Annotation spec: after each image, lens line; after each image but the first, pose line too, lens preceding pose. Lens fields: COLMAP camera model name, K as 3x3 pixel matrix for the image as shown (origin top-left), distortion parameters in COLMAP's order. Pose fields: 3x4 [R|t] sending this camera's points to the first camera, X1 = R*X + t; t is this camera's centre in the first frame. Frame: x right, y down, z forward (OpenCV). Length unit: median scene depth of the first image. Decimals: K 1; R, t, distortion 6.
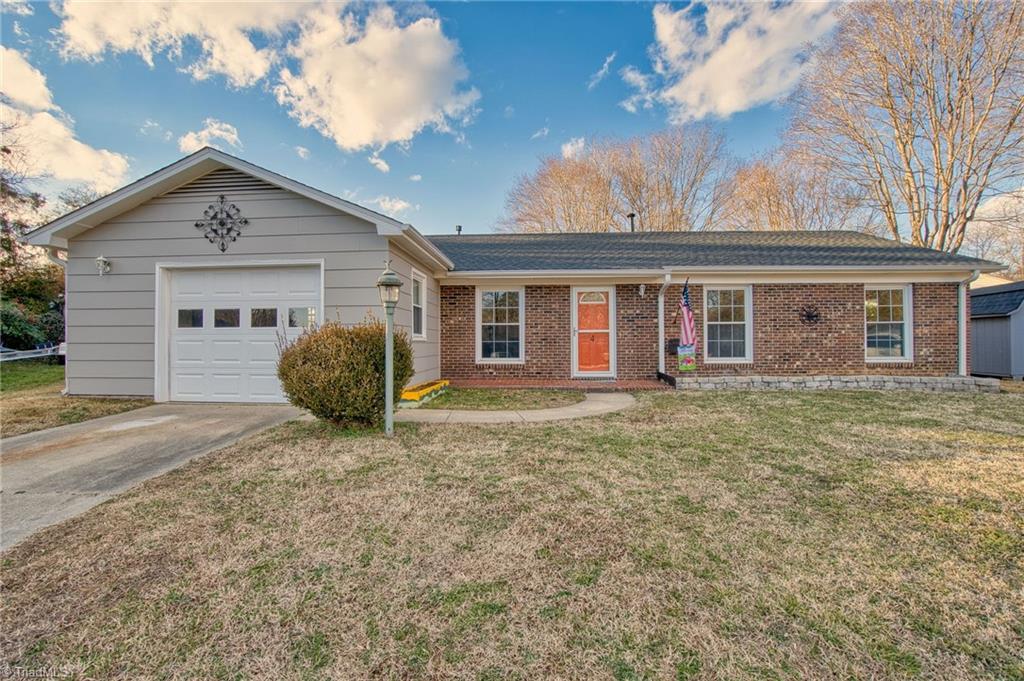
lens RADIAL K [[447.5, 0, 512.4], [0, 447.5, 340.4], [0, 0, 1]] dist [-0.029173, 0.002948]
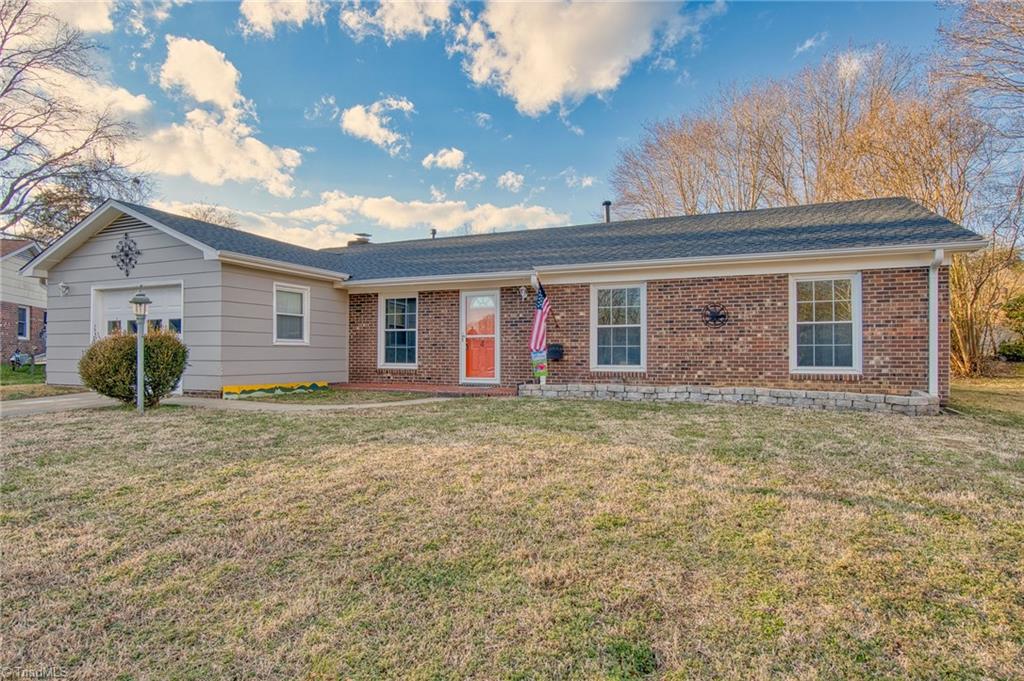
lens RADIAL K [[551.6, 0, 509.2], [0, 551.6, 338.5], [0, 0, 1]] dist [0.000994, 0.000532]
pose [[0.942801, -0.004086, -0.333331, 0.655302], [-0.003434, 0.999753, -0.021966, 0.010599], [0.333338, 0.021855, 0.942554, -0.109314]]
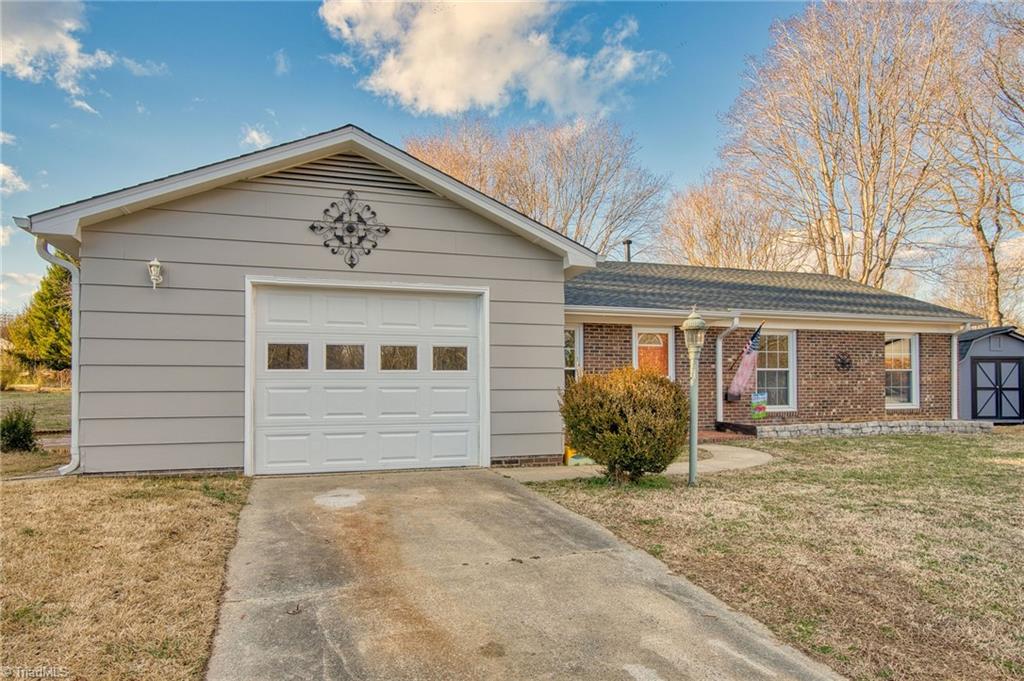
lens RADIAL K [[622.0, 0, 519.5], [0, 622.0, 398.5], [0, 0, 1]] dist [0.016285, -0.005831]
pose [[0.930978, -0.007255, 0.365003, -0.531530], [0.002349, 0.999901, 0.013882, 0.003204], [-0.365068, -0.012066, 0.930903, -0.053351]]
